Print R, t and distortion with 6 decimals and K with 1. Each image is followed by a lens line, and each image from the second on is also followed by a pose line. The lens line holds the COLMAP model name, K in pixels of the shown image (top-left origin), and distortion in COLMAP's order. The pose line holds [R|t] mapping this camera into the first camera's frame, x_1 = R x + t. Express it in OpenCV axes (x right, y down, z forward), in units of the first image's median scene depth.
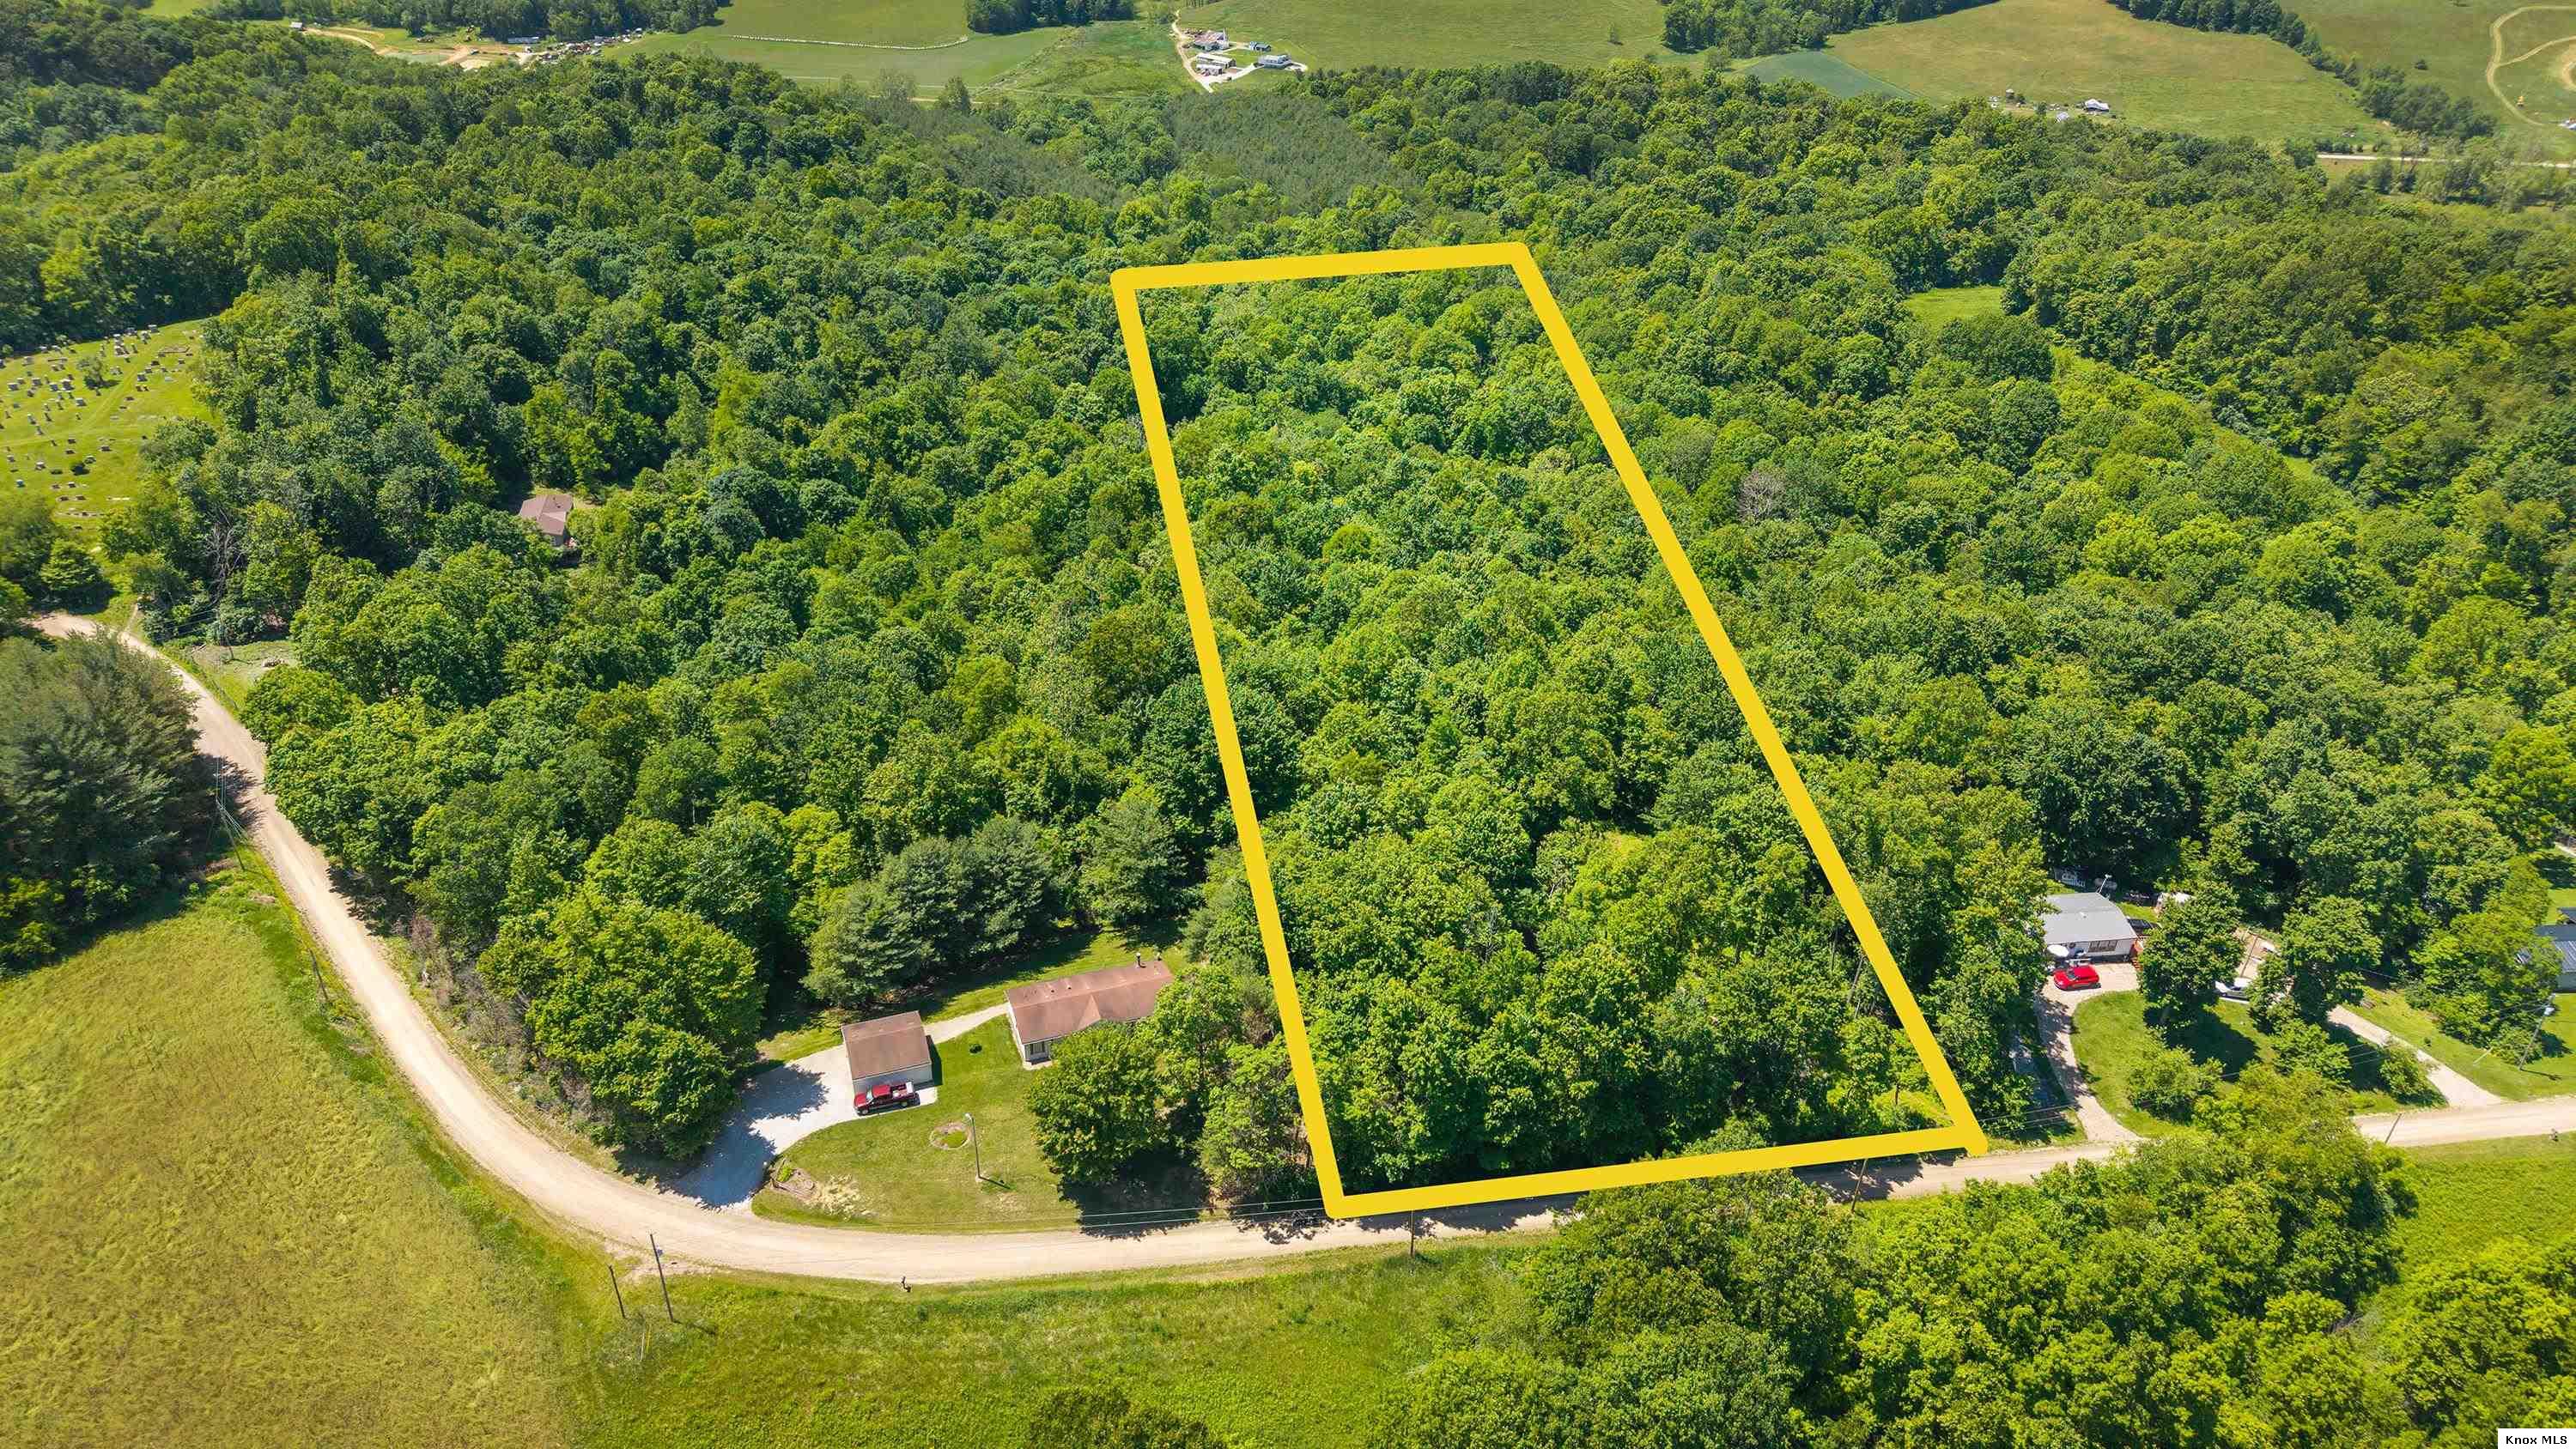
lens RADIAL K [[1748.4, 0, 1286.6], [0, 1748.4, 714.8], [0, 0, 1]] dist [0.042556, -0.052670]
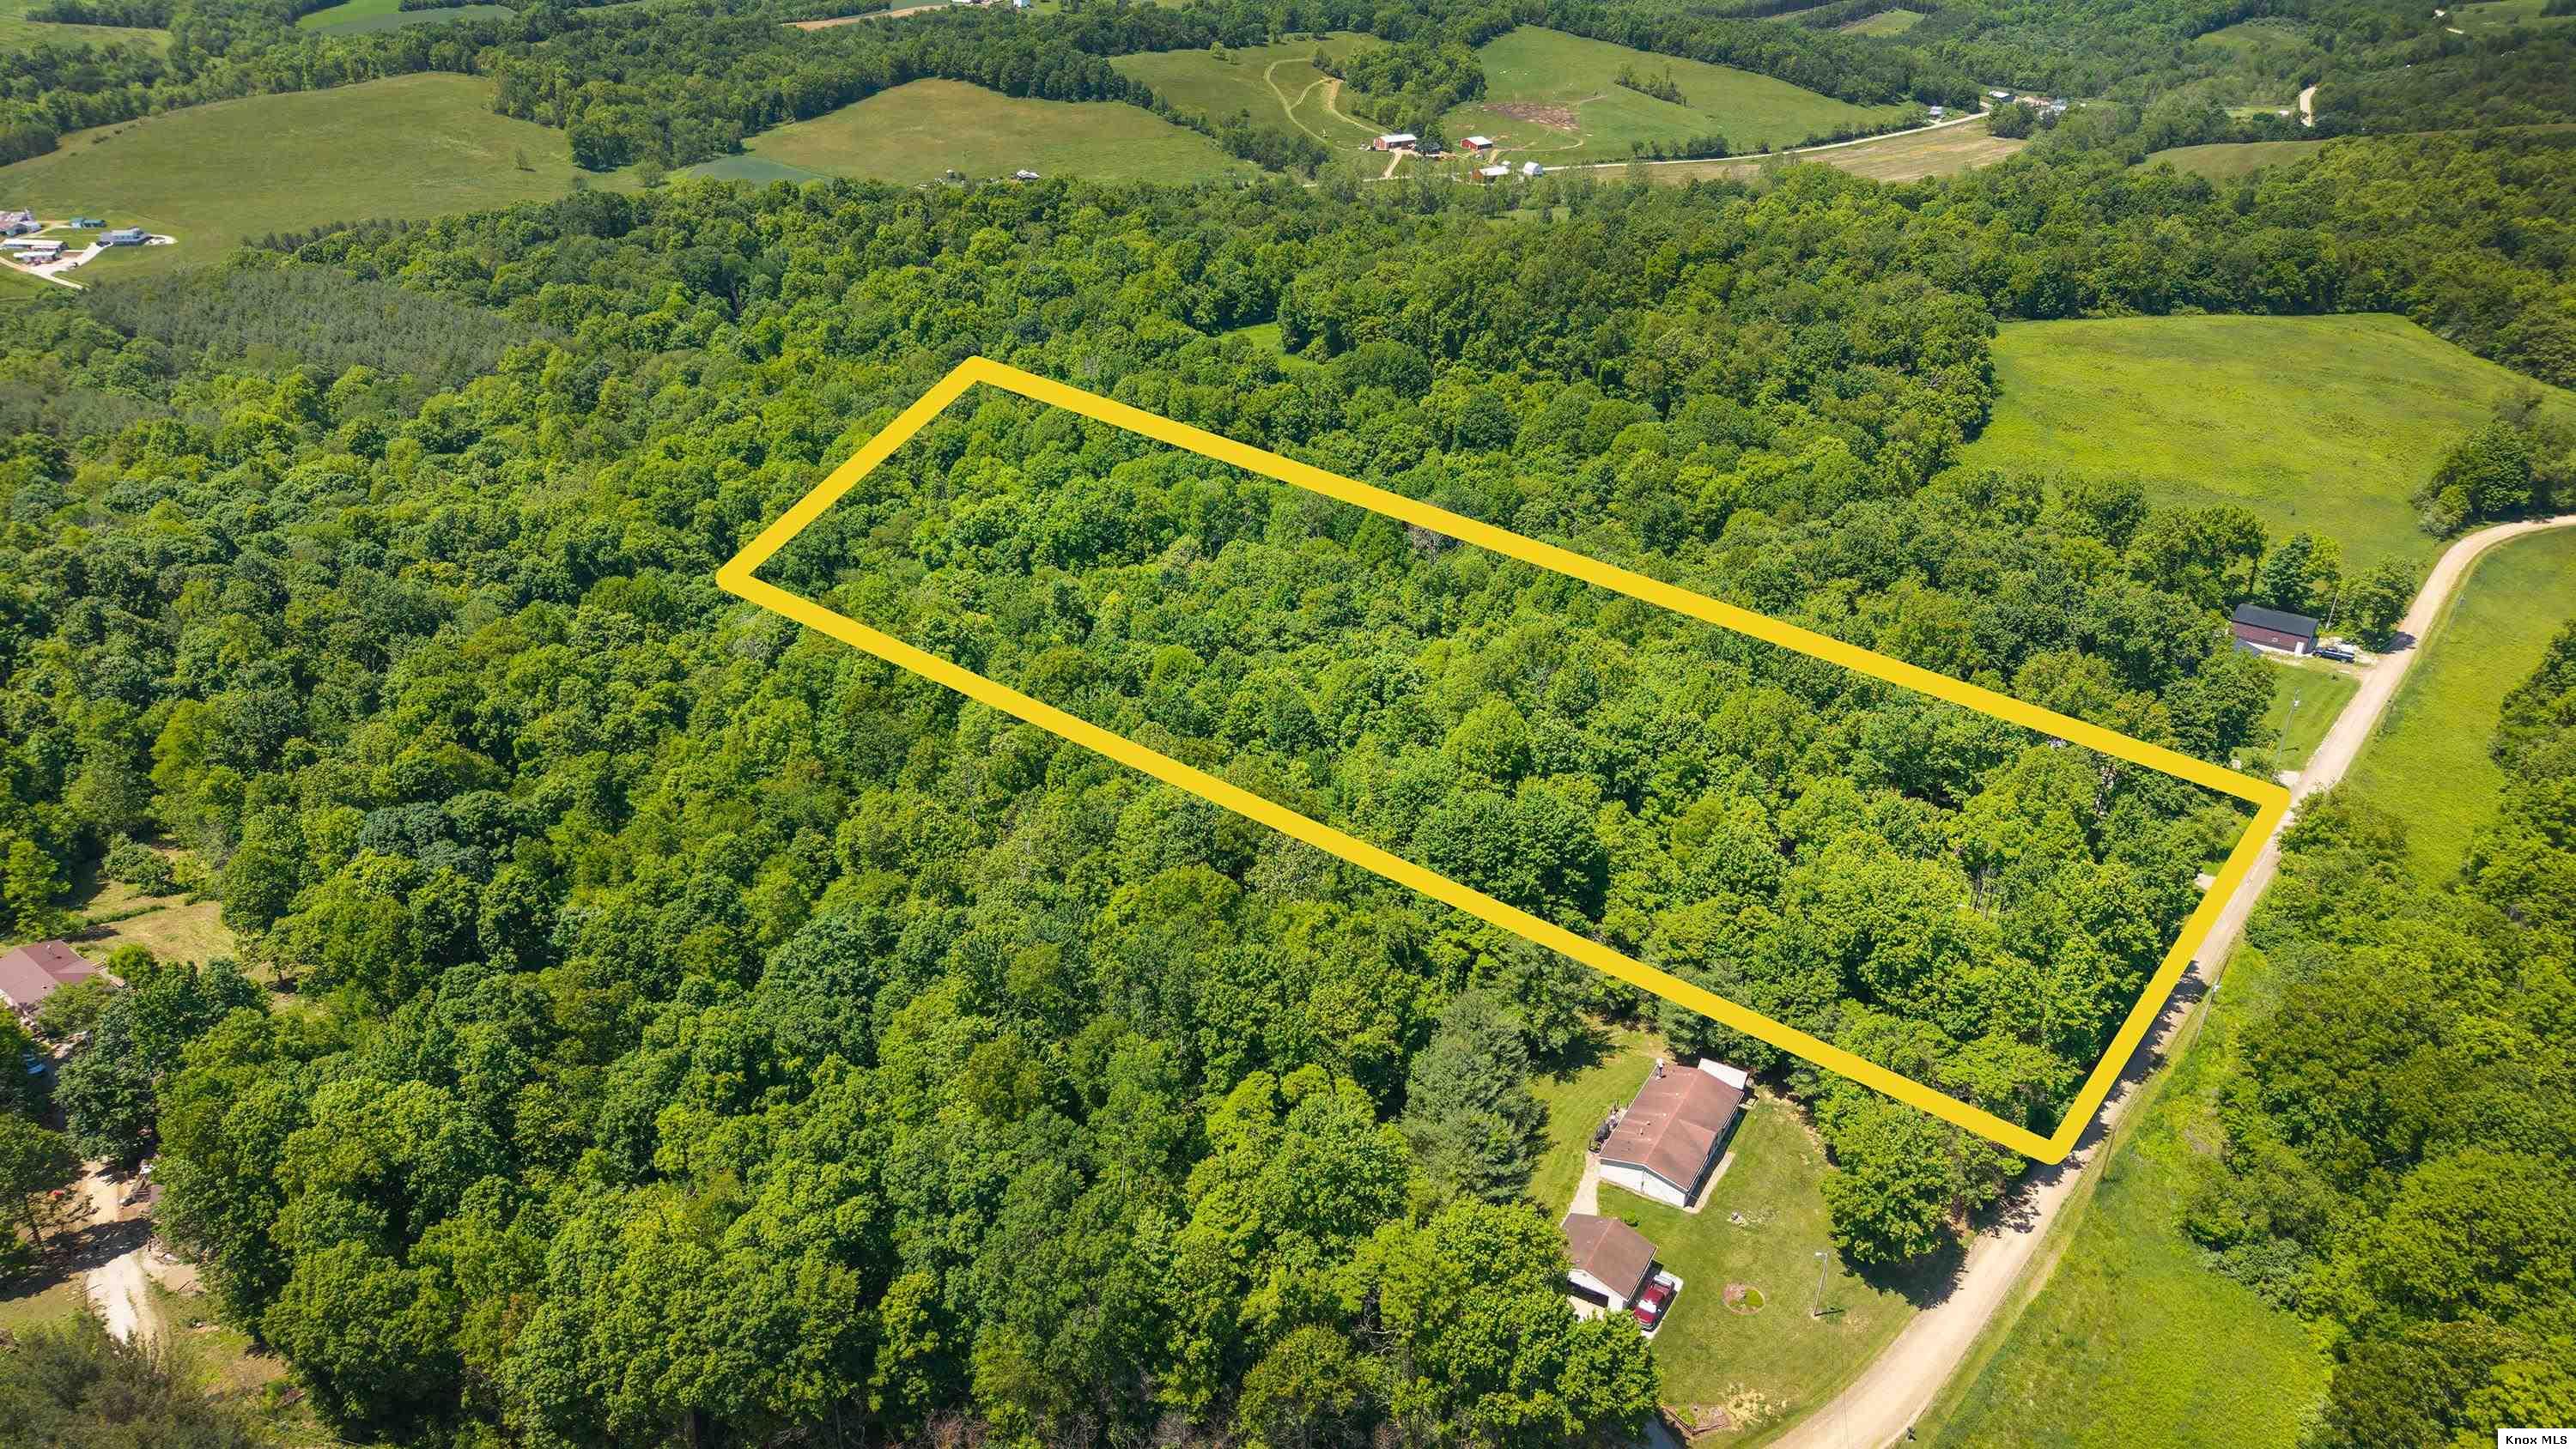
lens RADIAL K [[1764.2, 0, 1288.0], [0, 1764.2, 724.5], [0, 0, 1]] dist [0.034649, -0.048619]
pose [[0.763275, -0.292844, 0.575893, -0.393518], [0.320734, 0.945529, 0.055713, -0.084612], [-0.560839, 0.142184, 0.815625, 0.154867]]
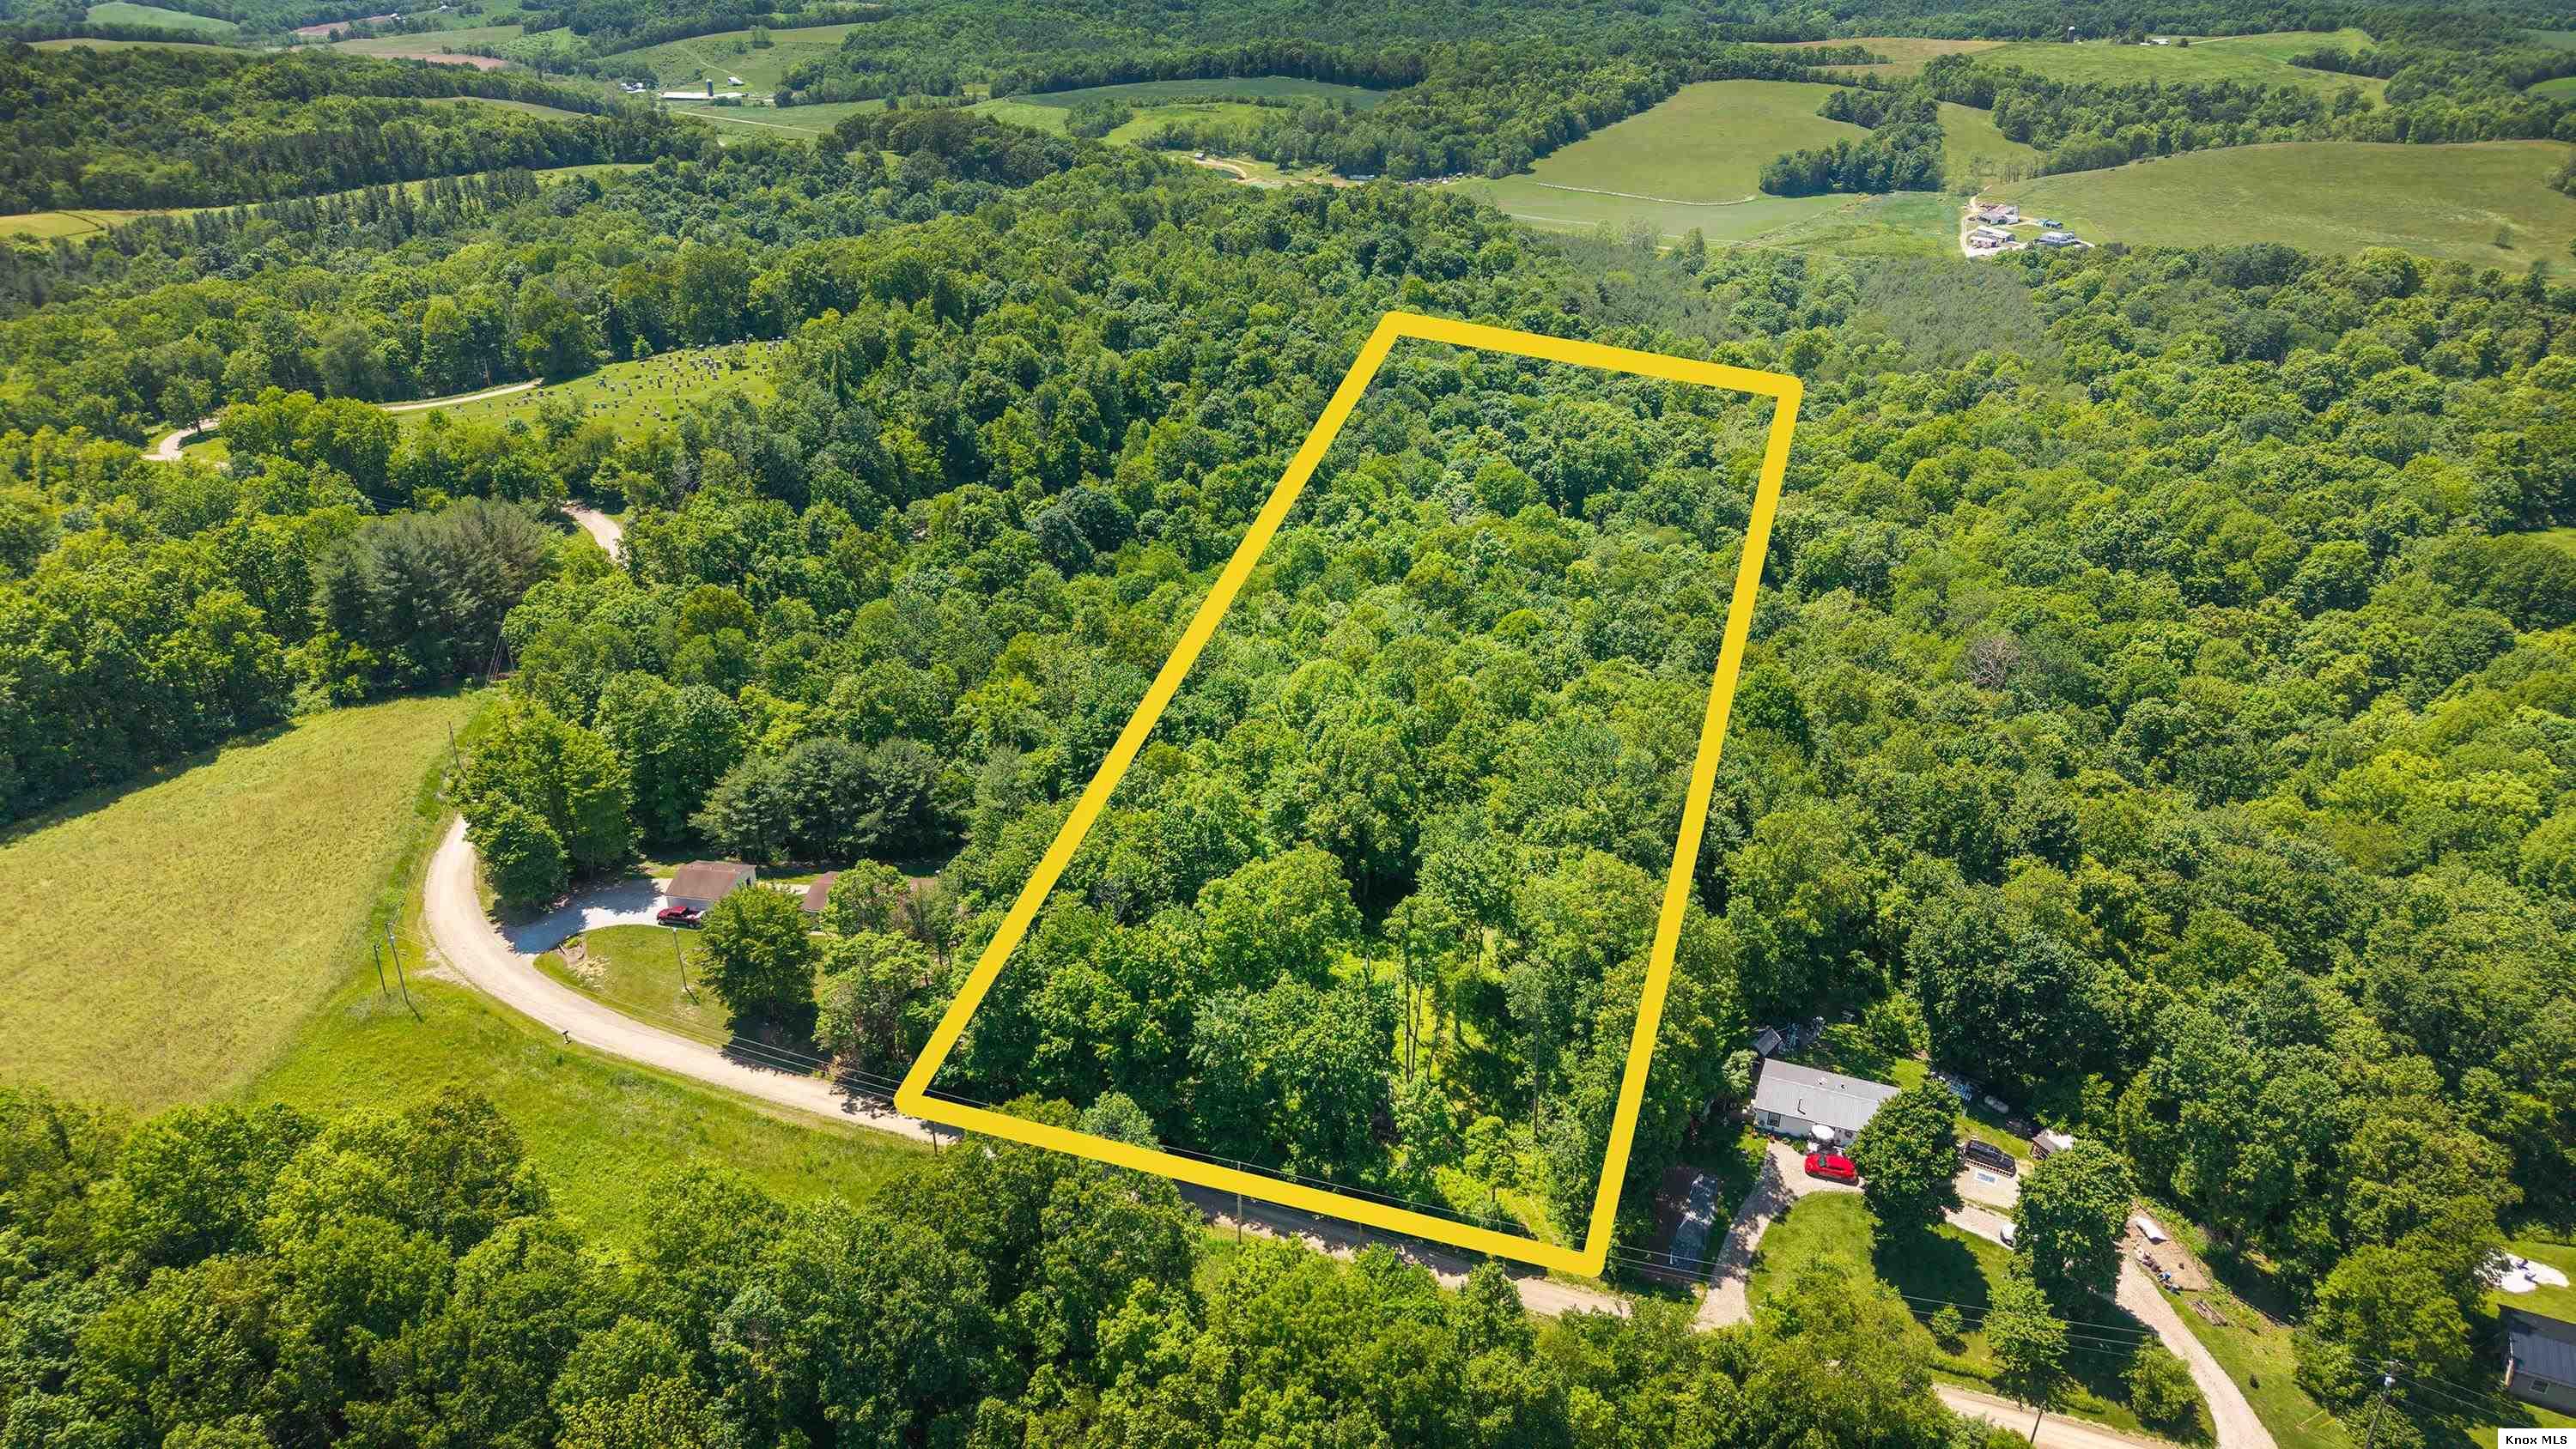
lens RADIAL K [[1748.4, 0, 1286.6], [0, 1748.4, 714.8], [0, 0, 1]] dist [0.042556, -0.052670]
pose [[0.872791, 0.193897, -0.447929, 0.315217], [-0.233194, 0.971846, -0.033693, 0.013056], [0.428785, 0.133861, 0.893434, 0.040406]]
